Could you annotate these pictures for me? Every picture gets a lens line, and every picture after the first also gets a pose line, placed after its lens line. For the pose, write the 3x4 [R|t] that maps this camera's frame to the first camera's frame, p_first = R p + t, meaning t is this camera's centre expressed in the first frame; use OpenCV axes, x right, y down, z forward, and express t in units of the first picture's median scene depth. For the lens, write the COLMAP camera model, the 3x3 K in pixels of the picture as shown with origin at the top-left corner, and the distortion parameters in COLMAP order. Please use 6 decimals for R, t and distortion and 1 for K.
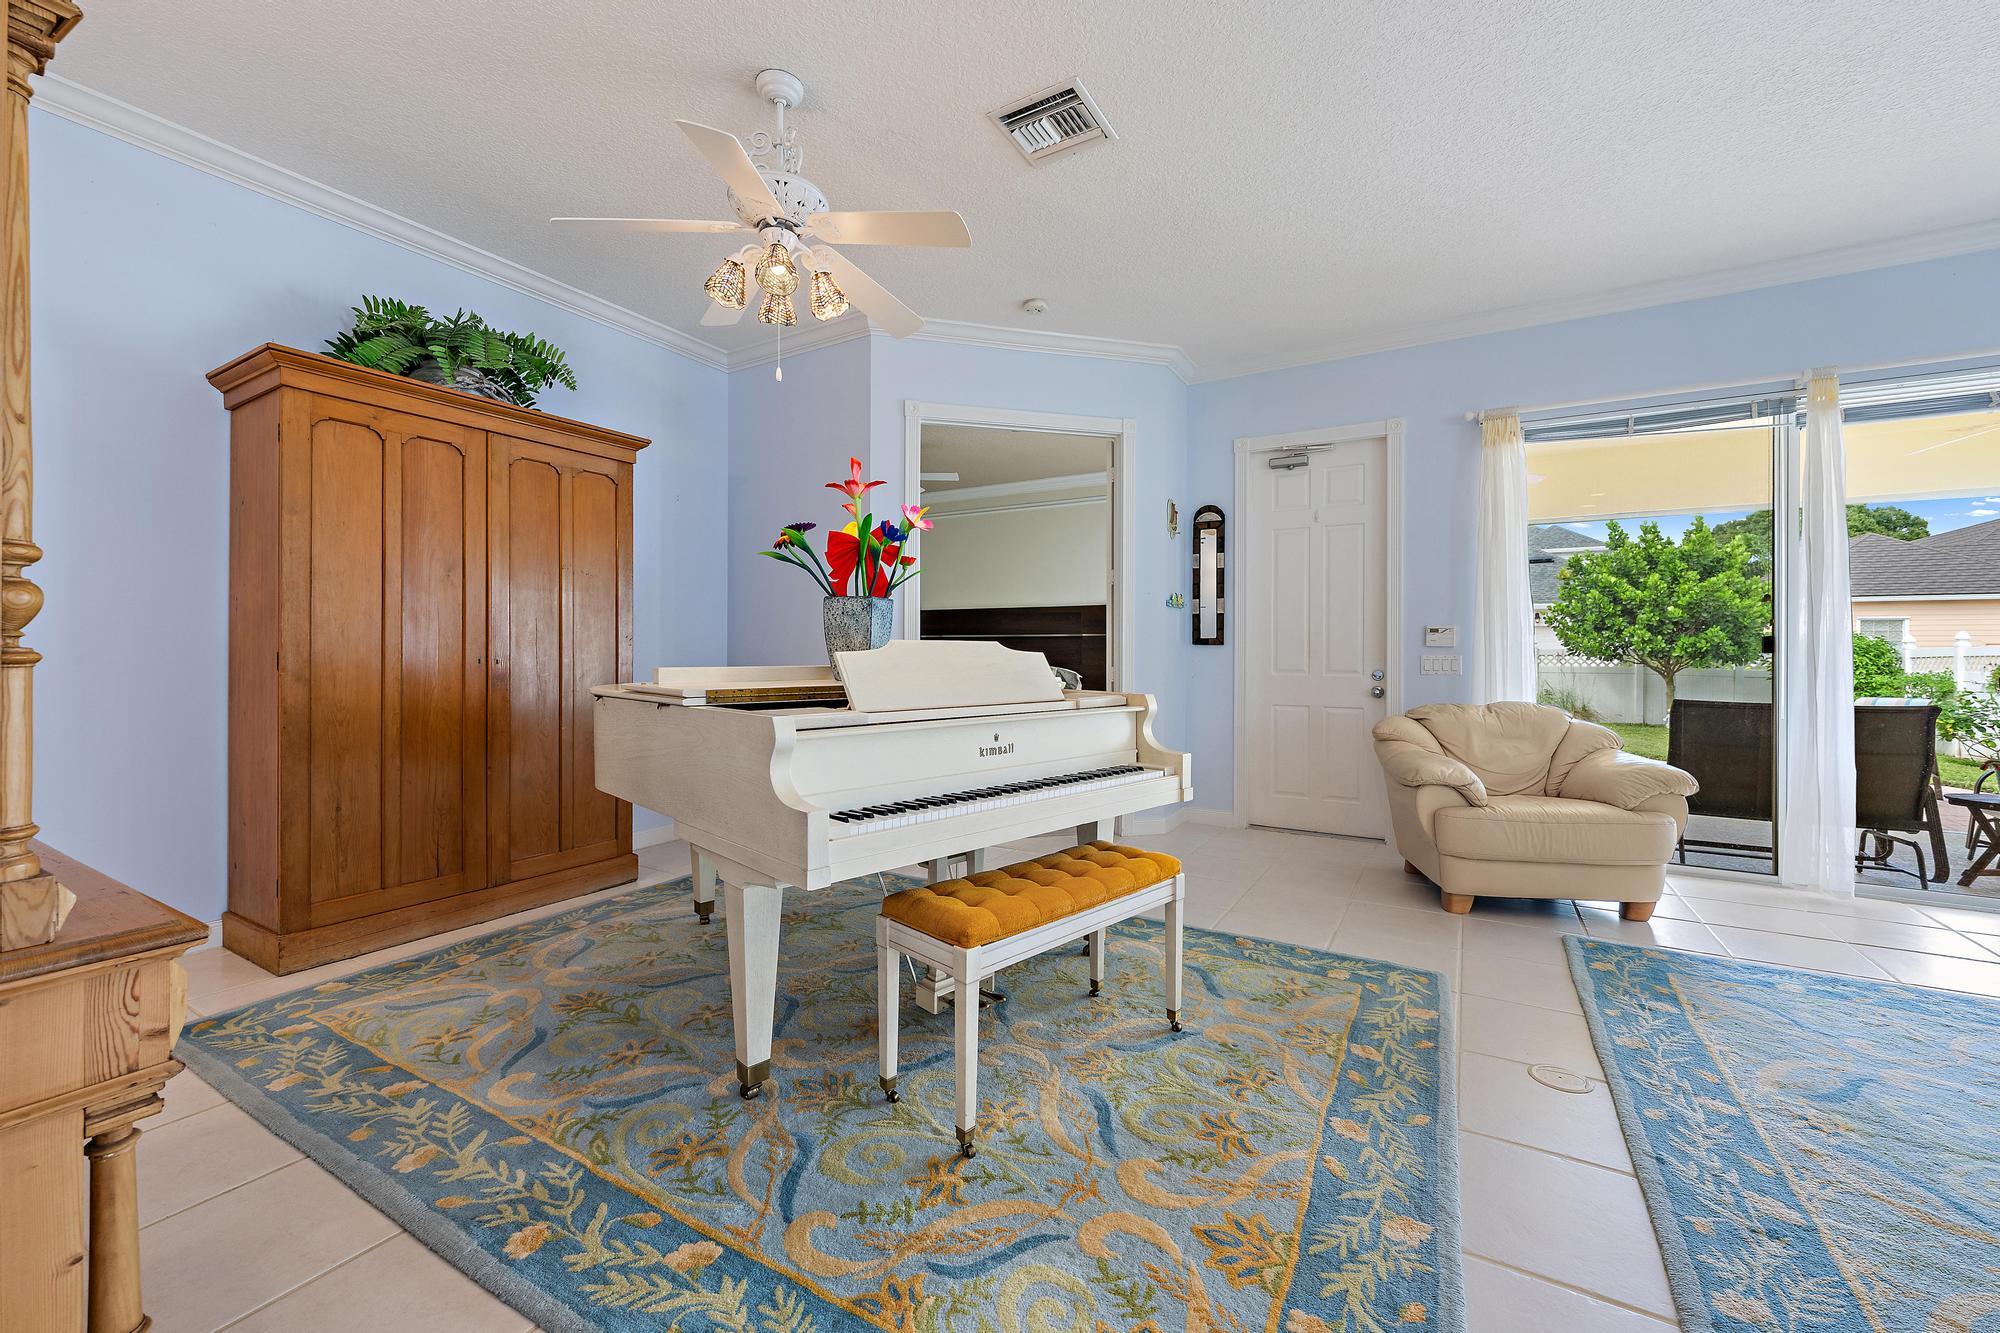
lens RADIAL K [[787.3, 0, 1003.7], [0, 787.3, 652.0], [0, 0, 1]] dist [0.000545, -0.000181]
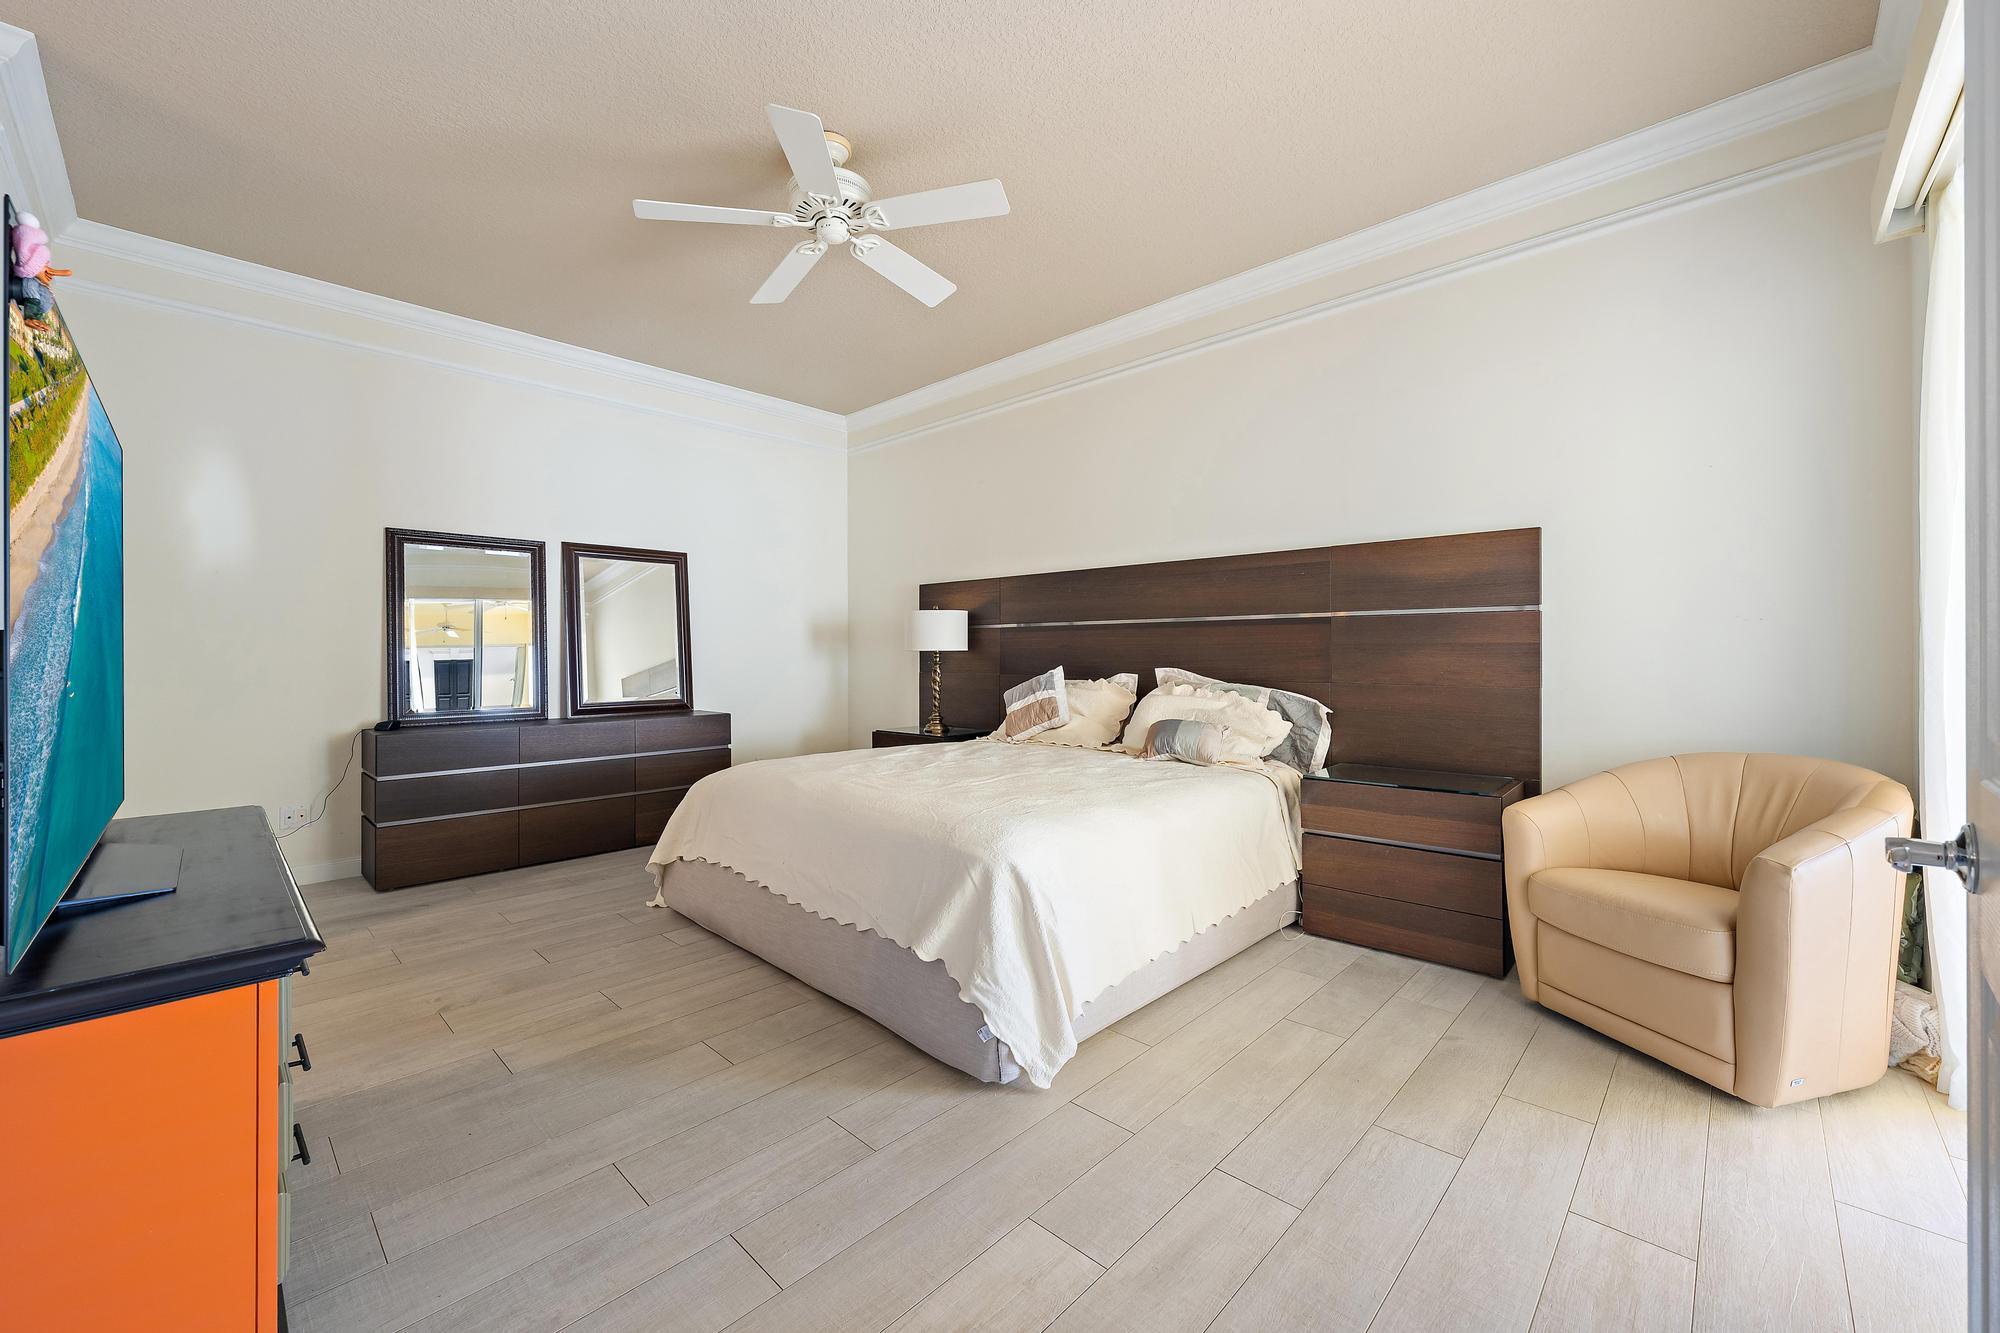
lens RADIAL K [[787.3, 0, 1003.7], [0, 787.3, 652.0], [0, 0, 1]] dist [0.000545, -0.000181]
pose [[0.971829, -0.010425, -0.235455, 0.043784], [0.010508, 0.999944, -0.000902, -0.003186], [0.235451, -0.001597, 0.971885, 0.866808]]
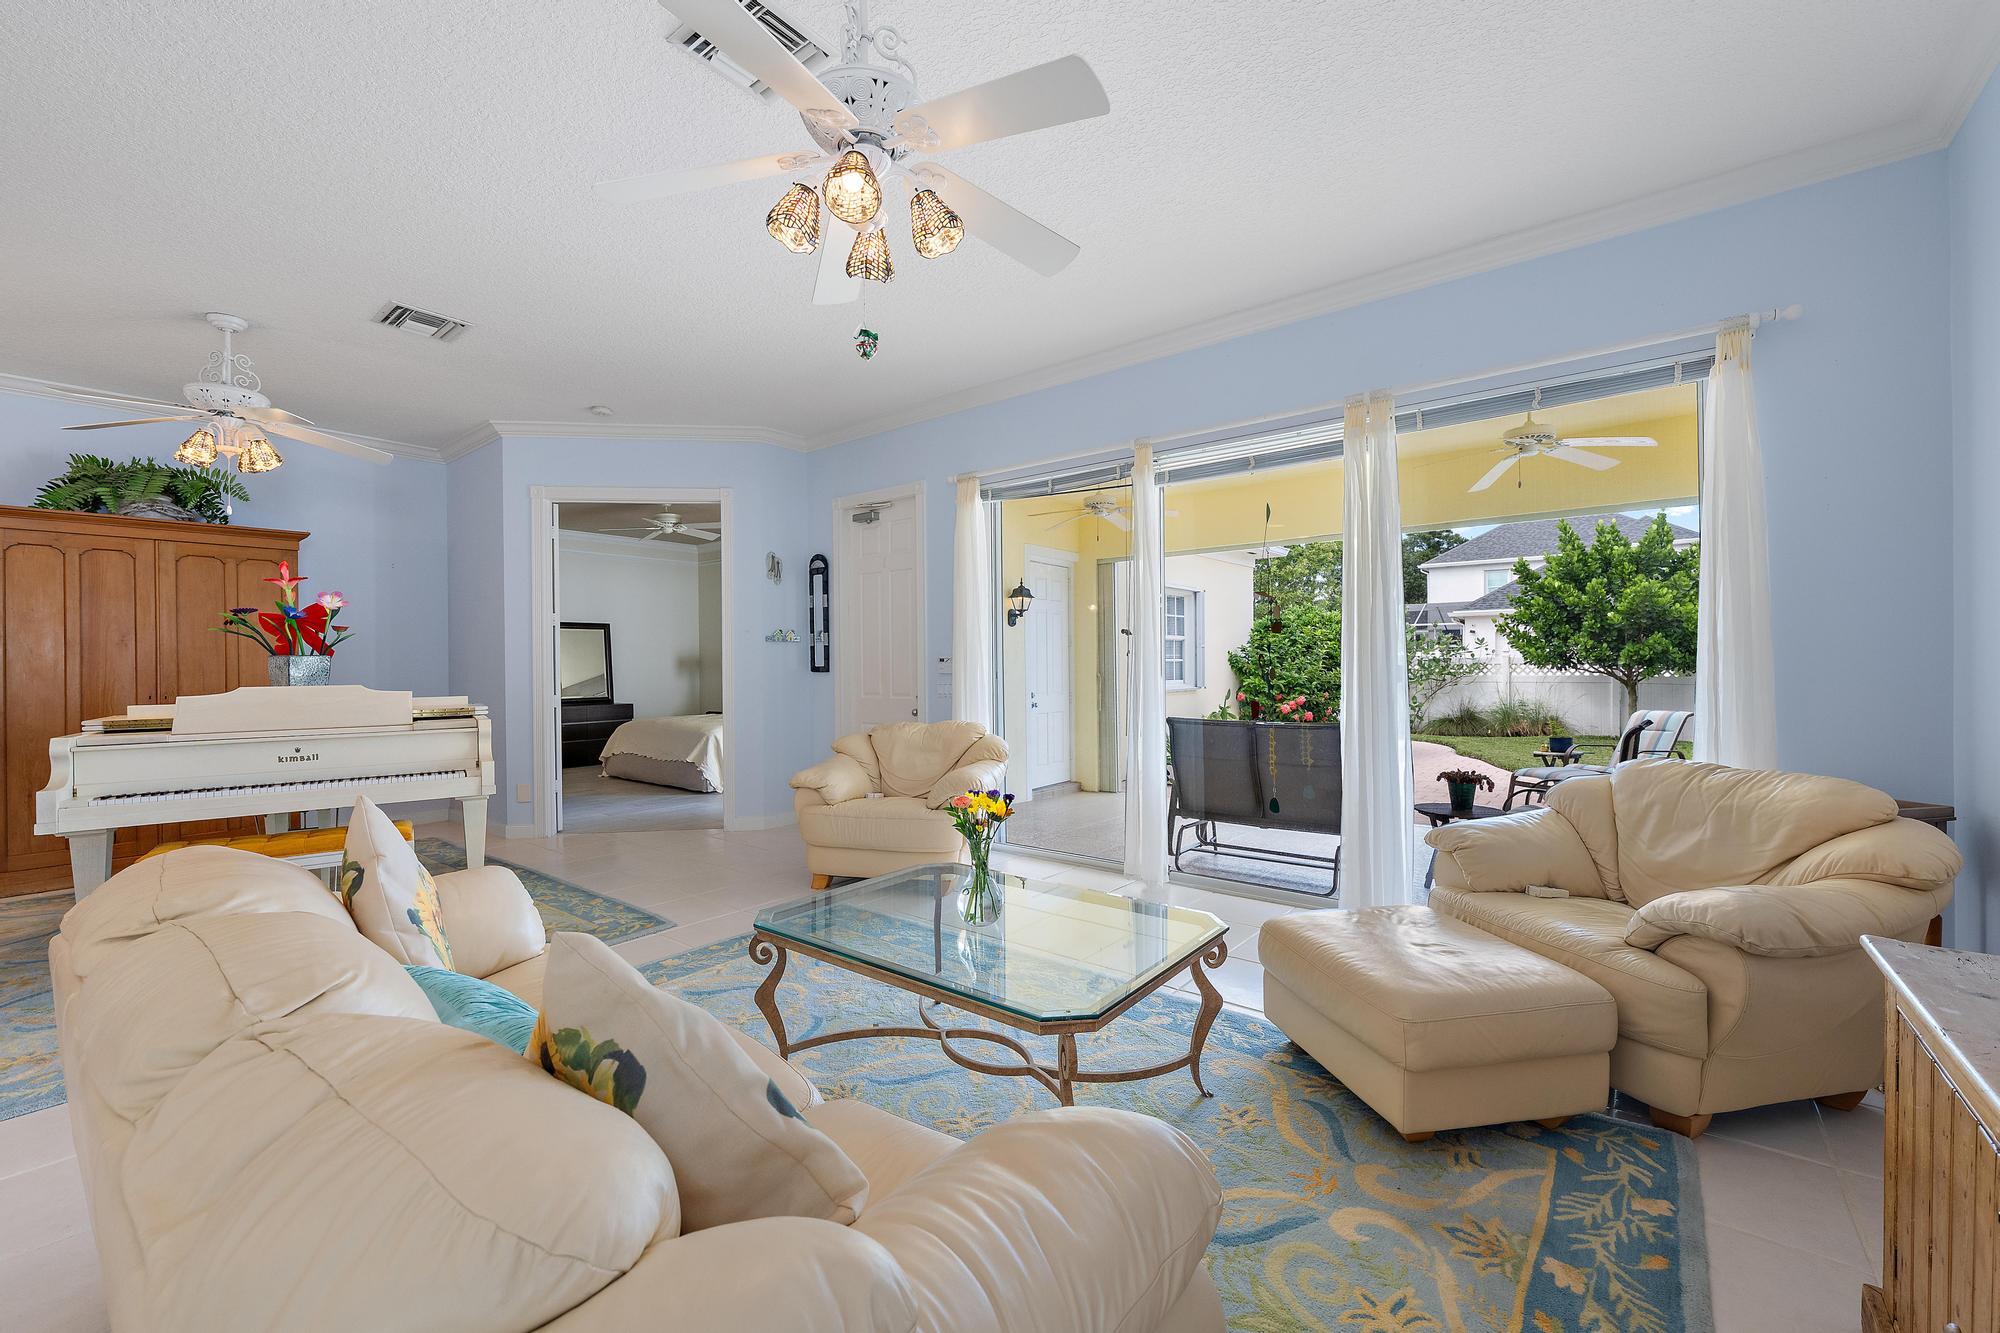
lens RADIAL K [[809.4, 0, 1002.3], [0, 809.4, 661.1], [0, 0, 1]] dist [-0.000206, 0.000170]
pose [[0.989425, -0.015189, -0.144251, 0.712094], [0.014847, 0.999884, -0.003443, -0.017767], [0.144287, 0.001265, 0.989535, -0.165985]]
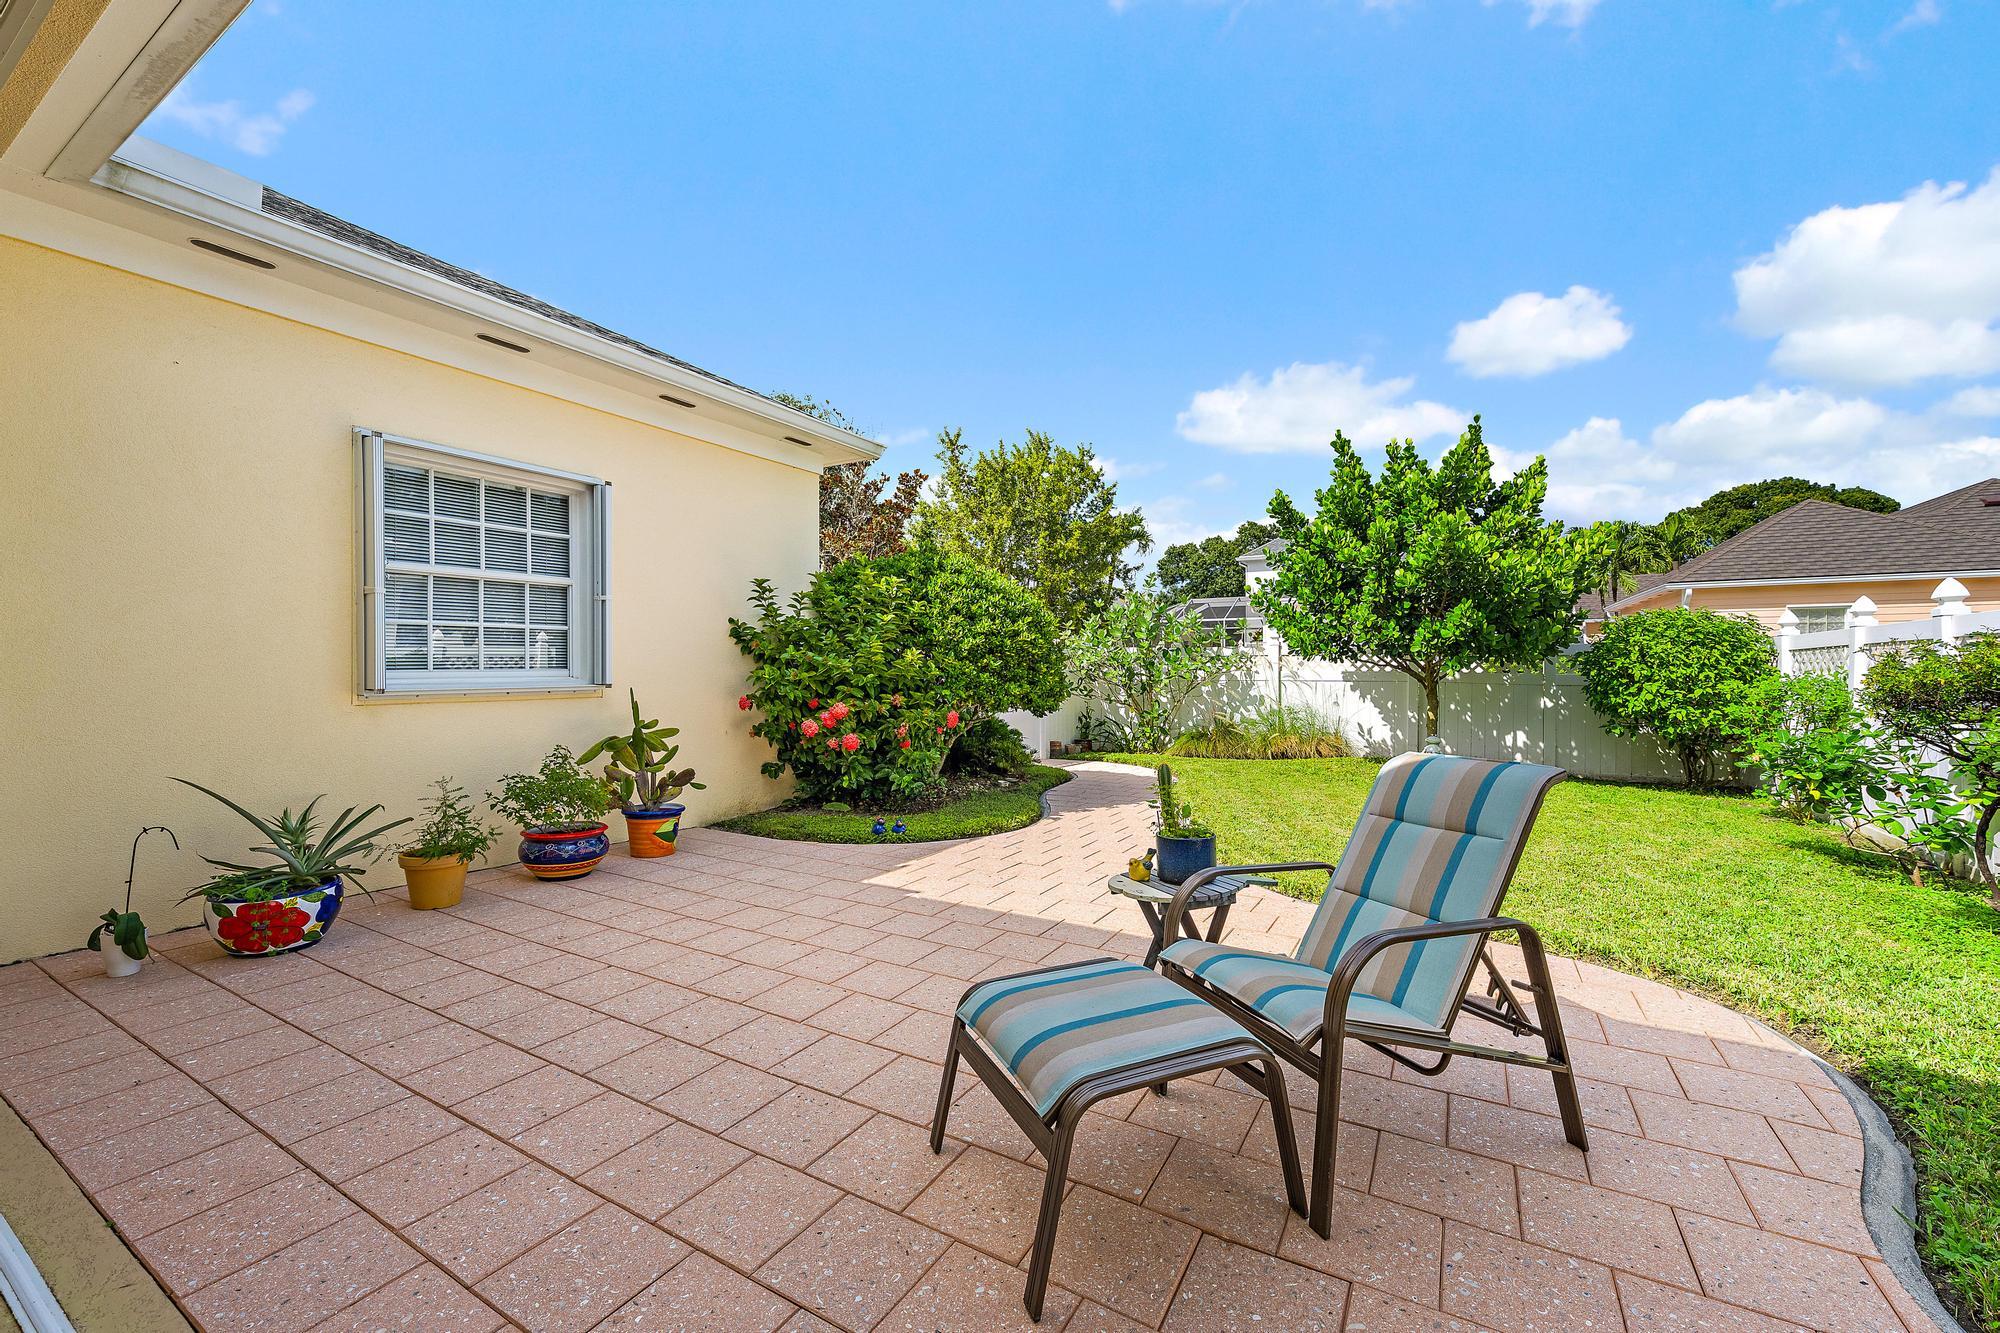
lens RADIAL K [[789.2, 0, 1003.7], [0, 789.2, 670.3], [0, 0, 1]] dist [-0.000417, -0.000496]
pose [[0.999957, -0.008500, 0.003787, 1.449918], [0.008473, 0.999938, 0.007221, 0.031898], [-0.003848, -0.007189, 0.999967, 1.070322]]
